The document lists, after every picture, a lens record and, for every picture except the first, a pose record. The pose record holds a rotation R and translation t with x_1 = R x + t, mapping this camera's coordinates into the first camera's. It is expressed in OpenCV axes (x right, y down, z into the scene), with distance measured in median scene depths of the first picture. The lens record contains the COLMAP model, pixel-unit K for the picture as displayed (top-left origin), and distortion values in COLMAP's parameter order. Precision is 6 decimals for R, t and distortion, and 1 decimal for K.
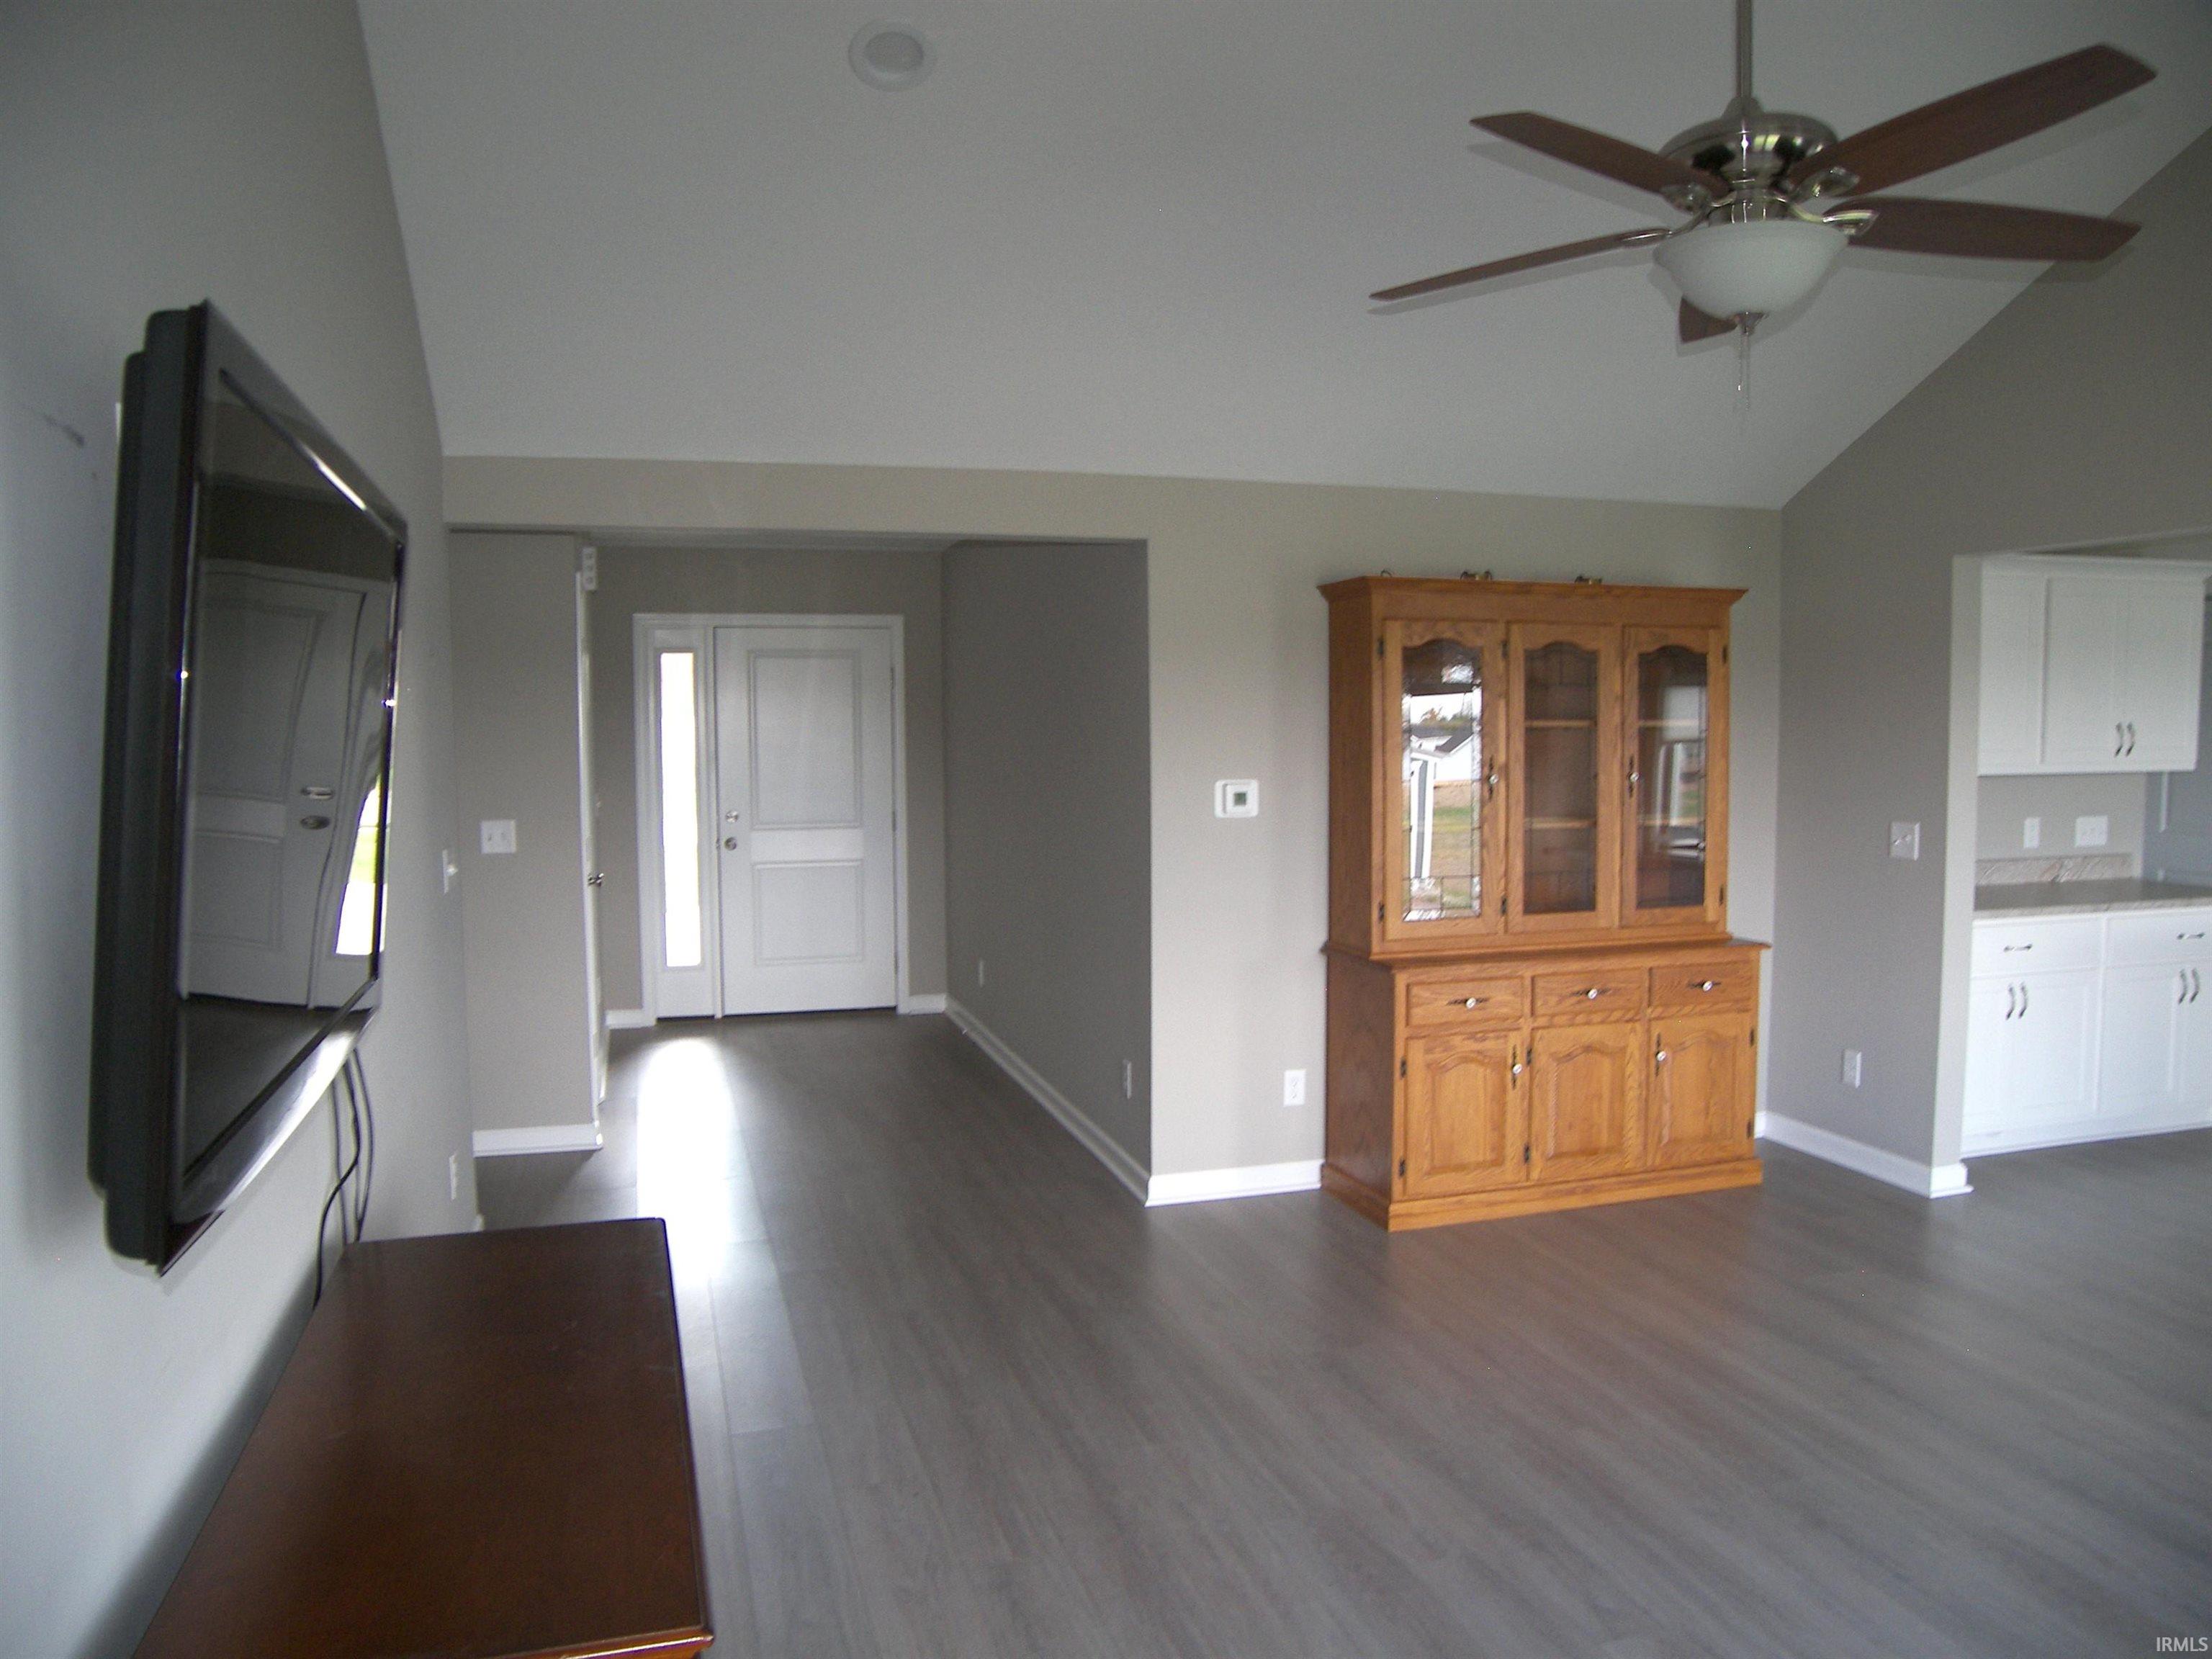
lens RADIAL K [[1543.6, 0, 1096.3], [0, 1543.6, 829.7], [0, 0, 1]] dist [-0.154952, 0.105697]
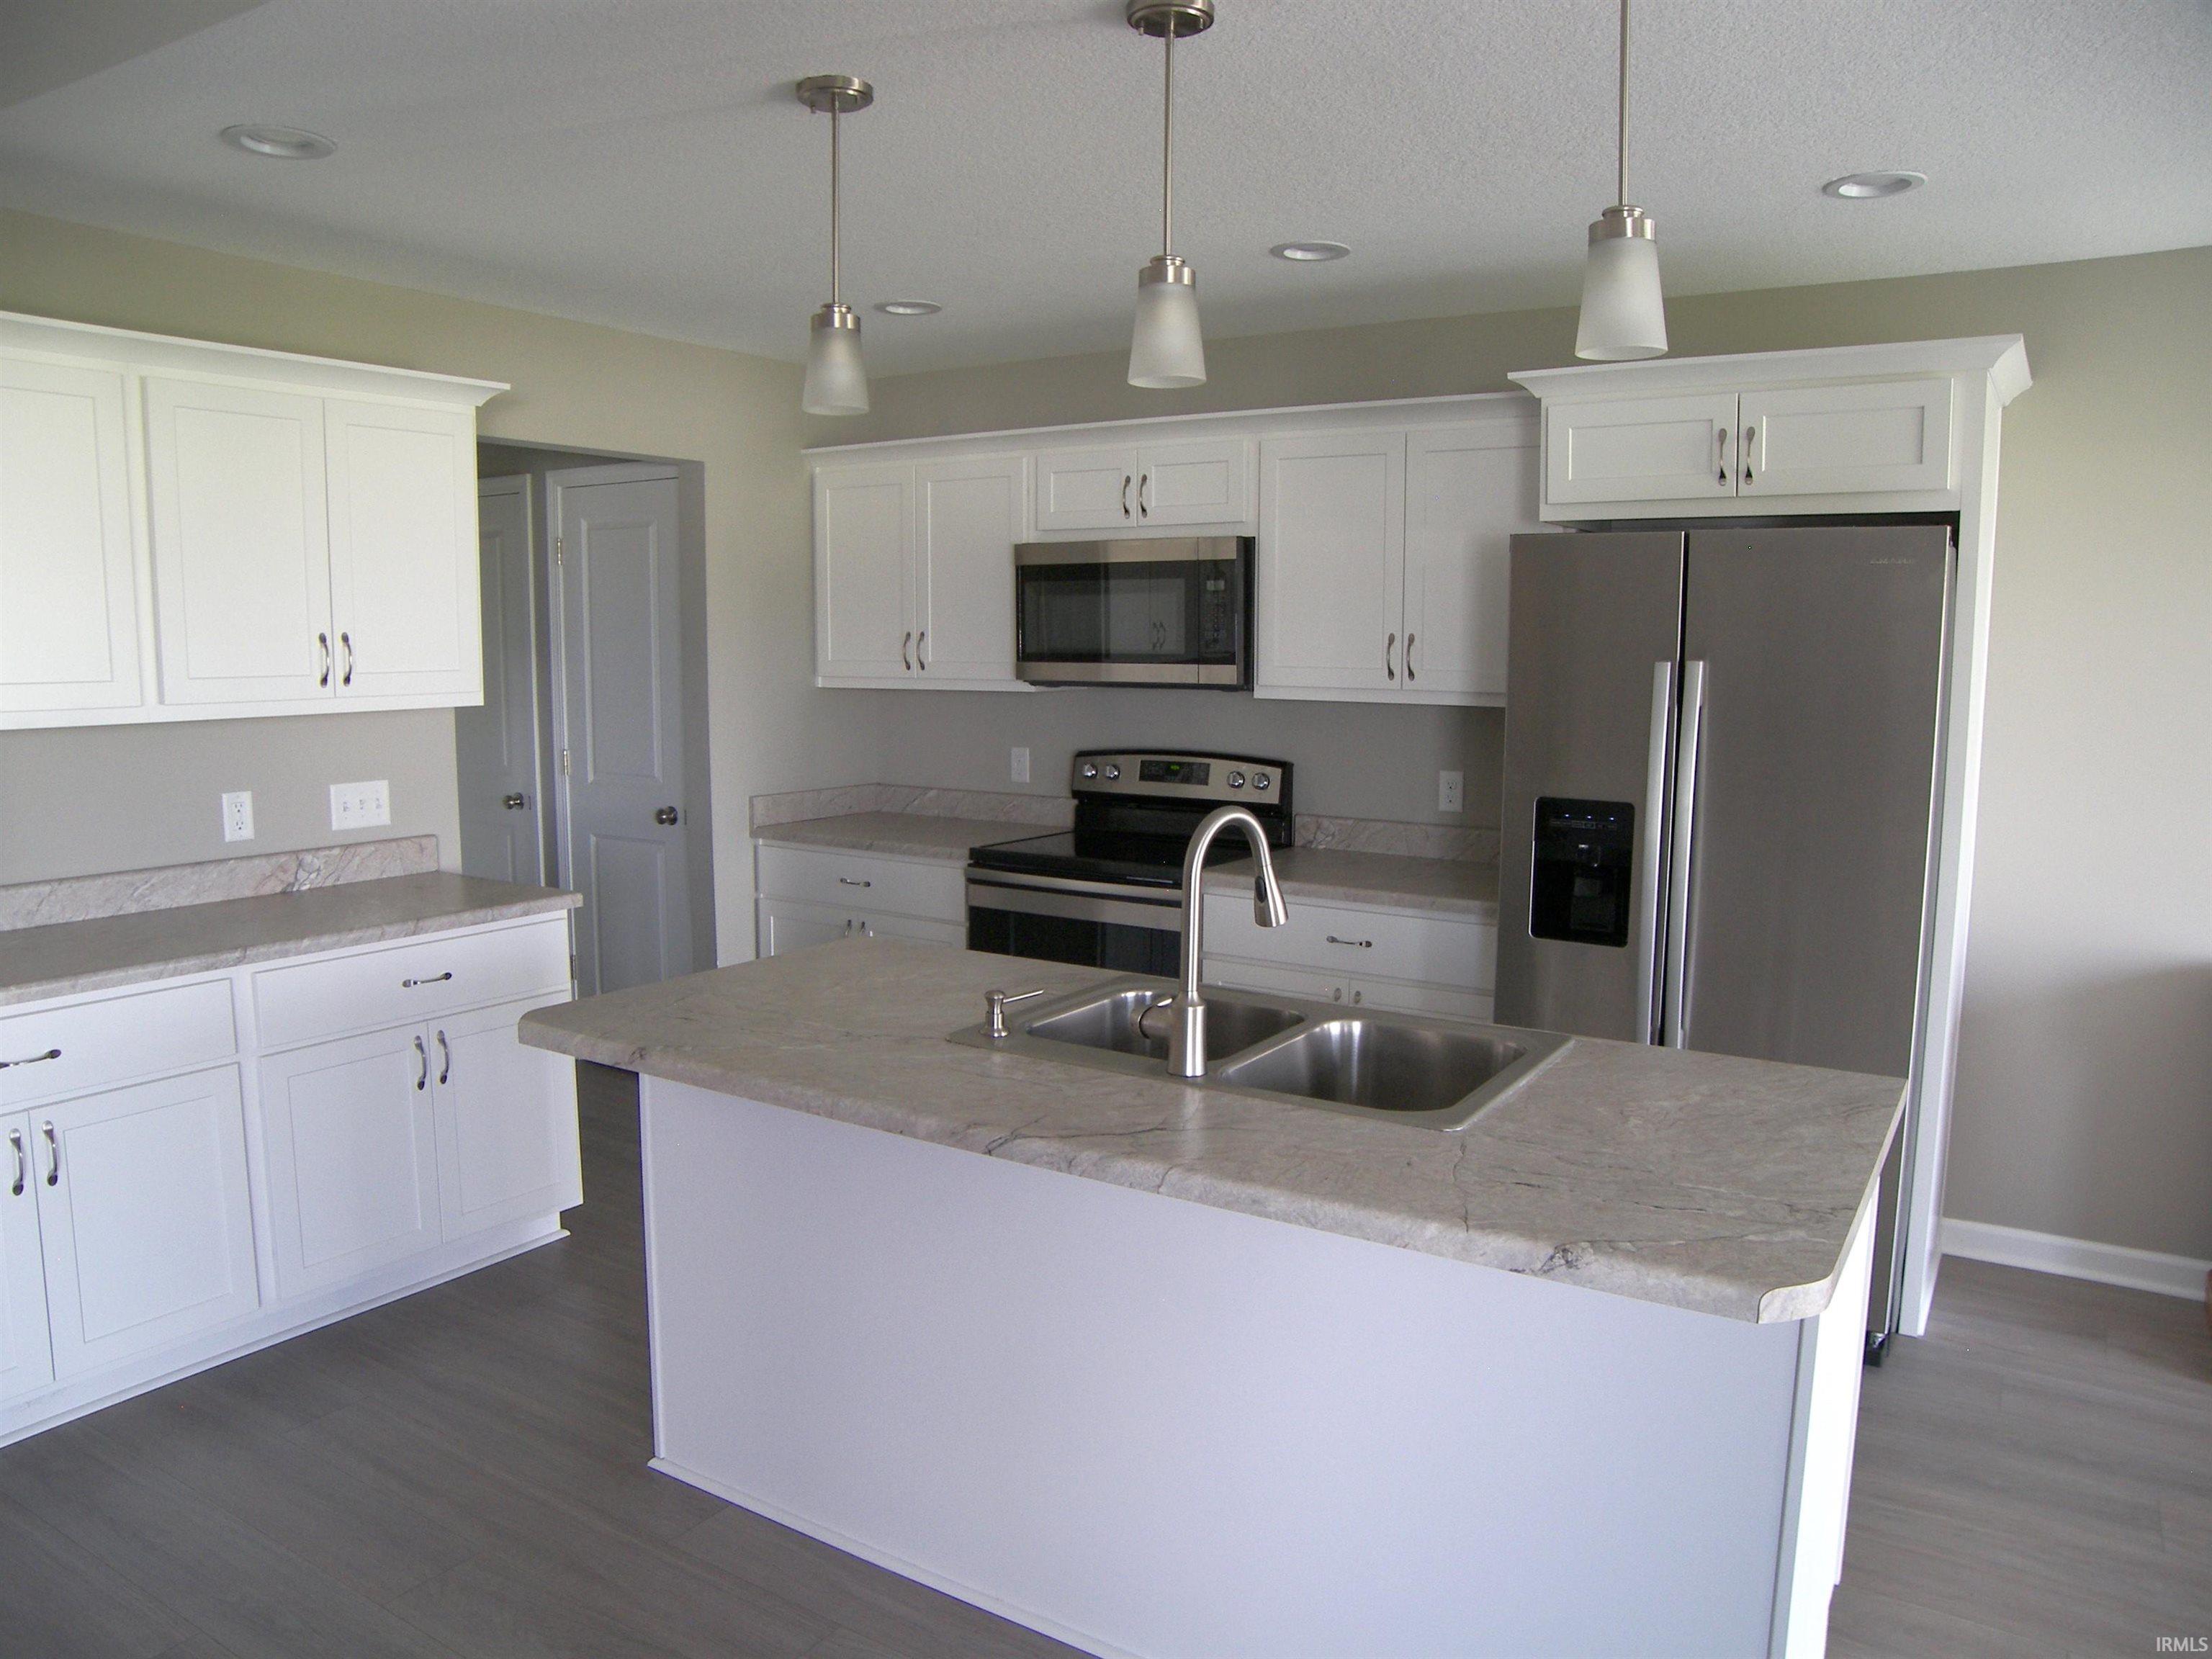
lens RADIAL K [[1543.6, 0, 1096.3], [0, 1543.6, 829.7], [0, 0, 1]] dist [-0.154952, 0.105697]
pose [[0.760067, -0.068441, 0.646231, 0.537524], [0.031388, 0.997144, 0.068688, -0.024045], [-0.649087, -0.031923, 0.760044, 0.325198]]
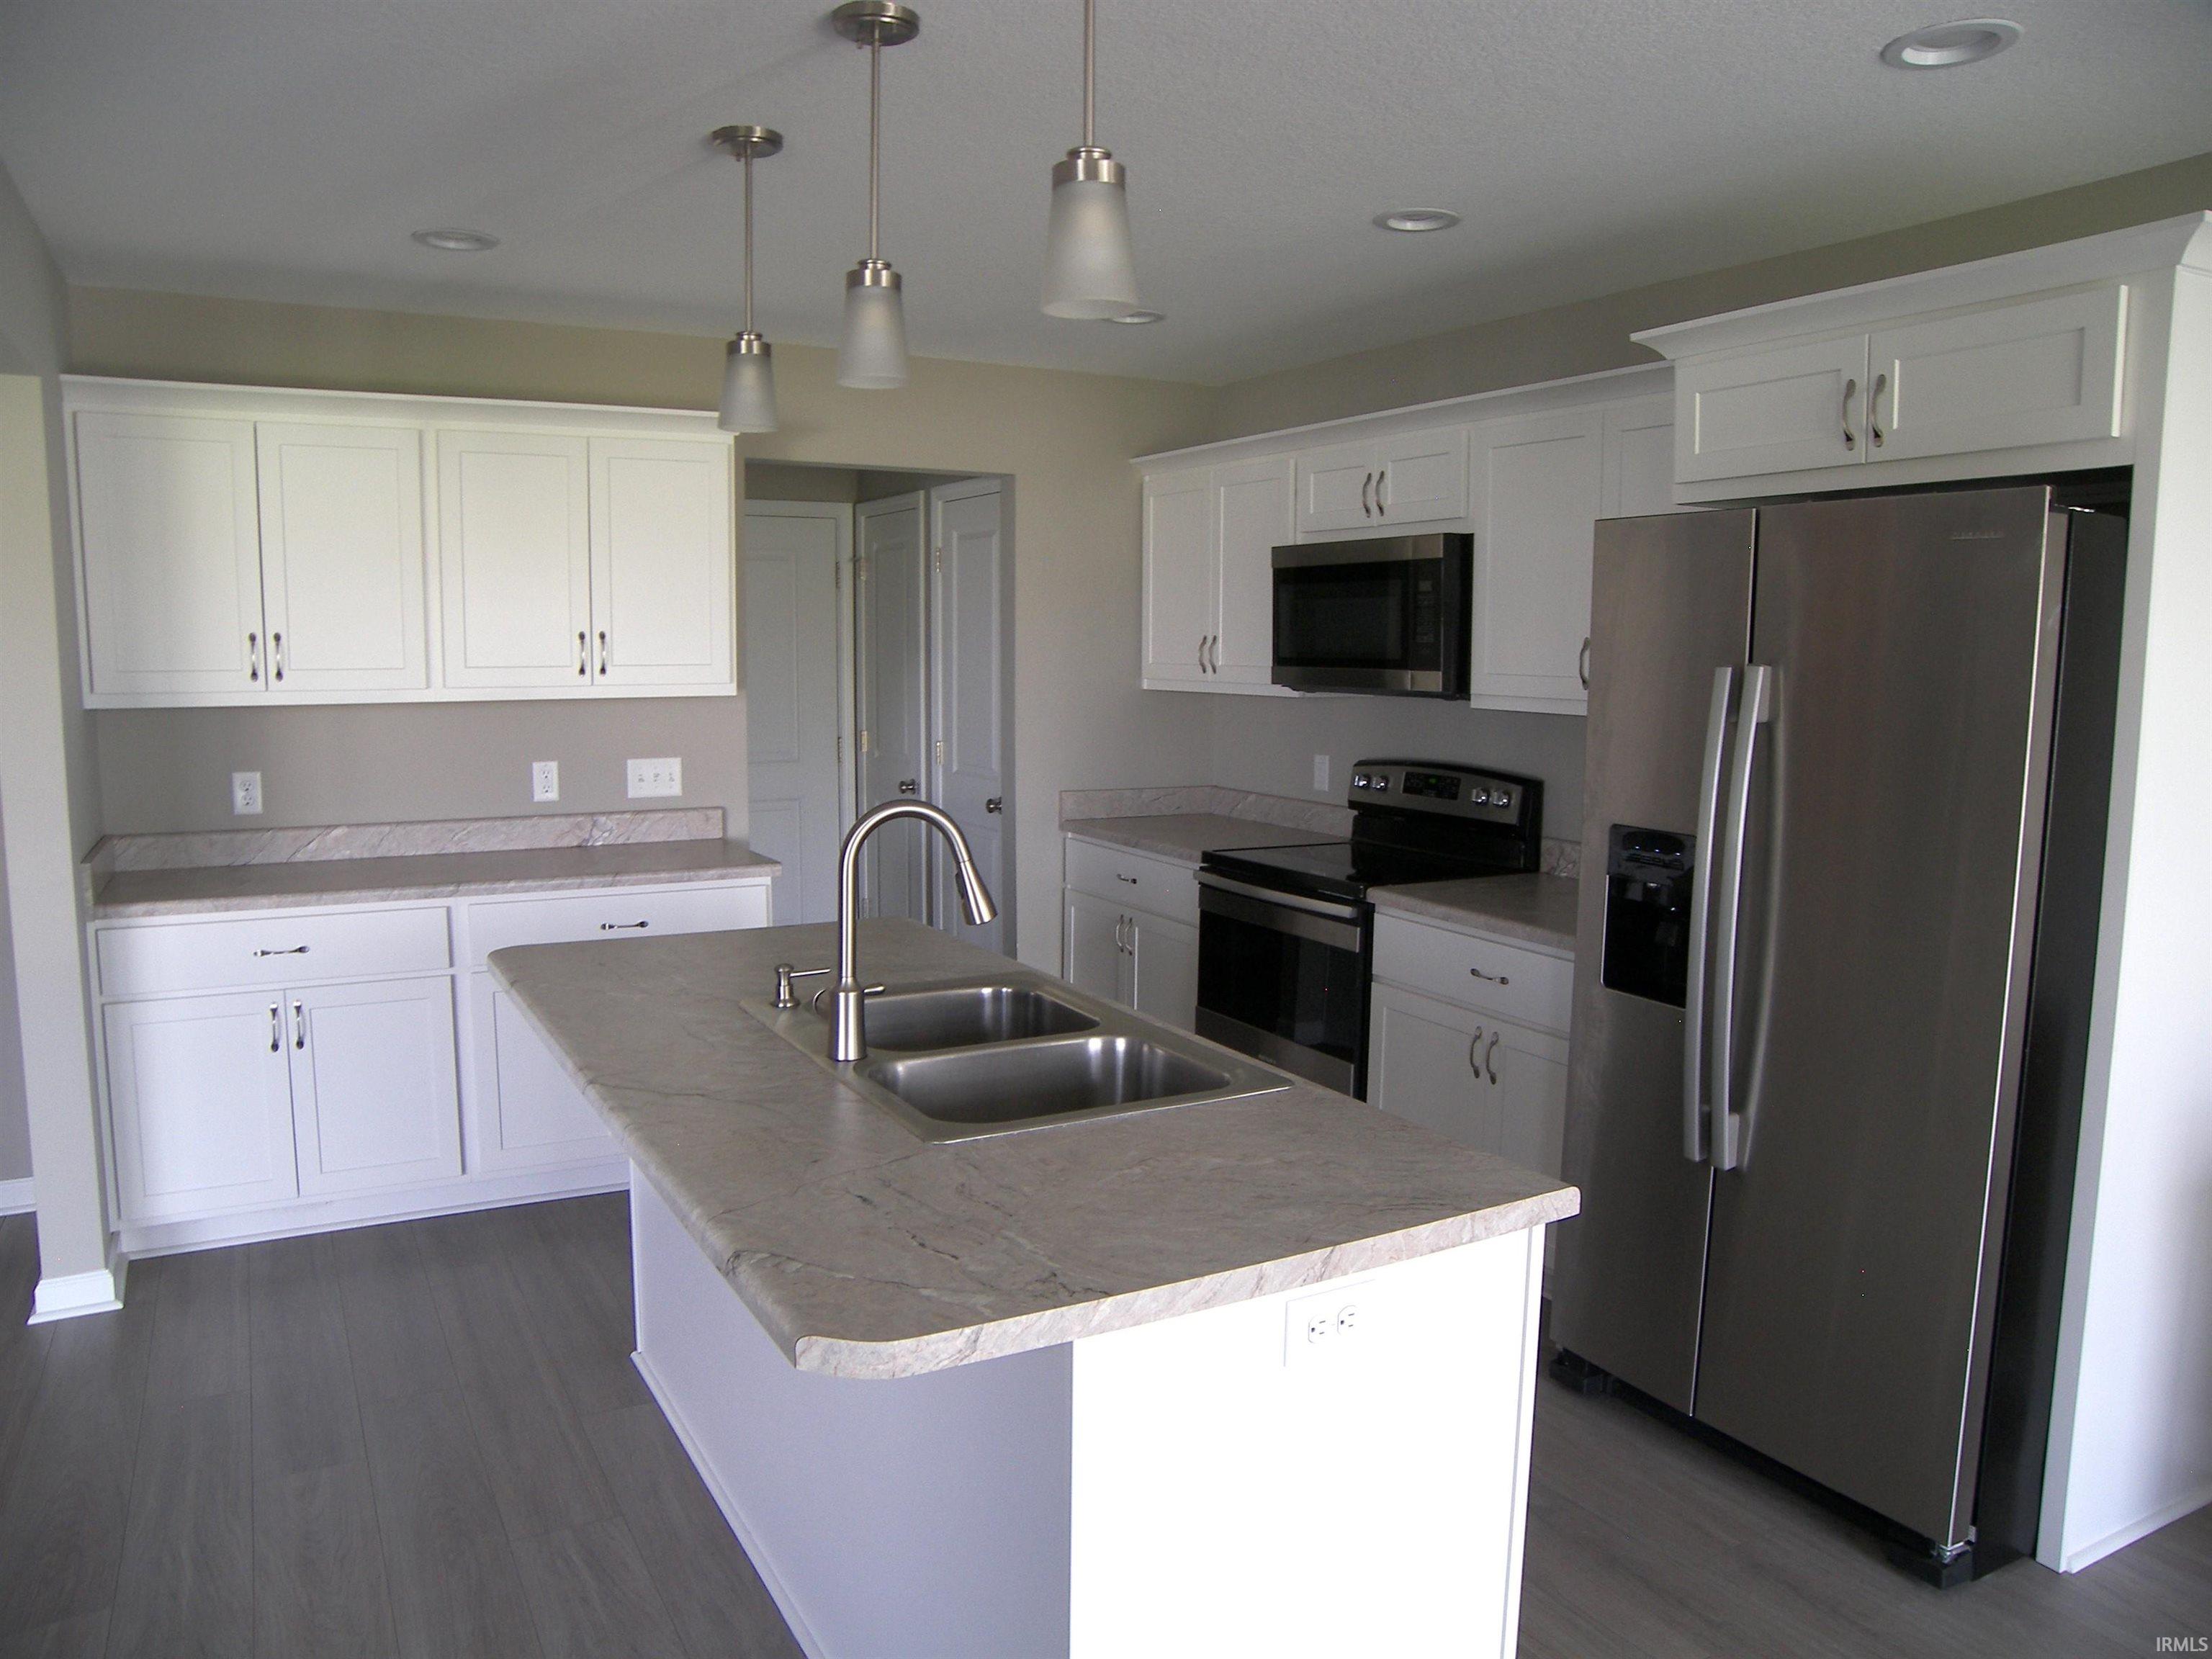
lens RADIAL K [[1543.6, 0, 1096.3], [0, 1543.6, 829.7], [0, 0, 1]] dist [-0.154952, 0.105697]
pose [[0.974459, -0.010373, 0.224327, 0.774841], [-0.001807, 0.998538, 0.054023, -0.015686], [-0.224559, -0.053049, 0.973015, 0.207191]]
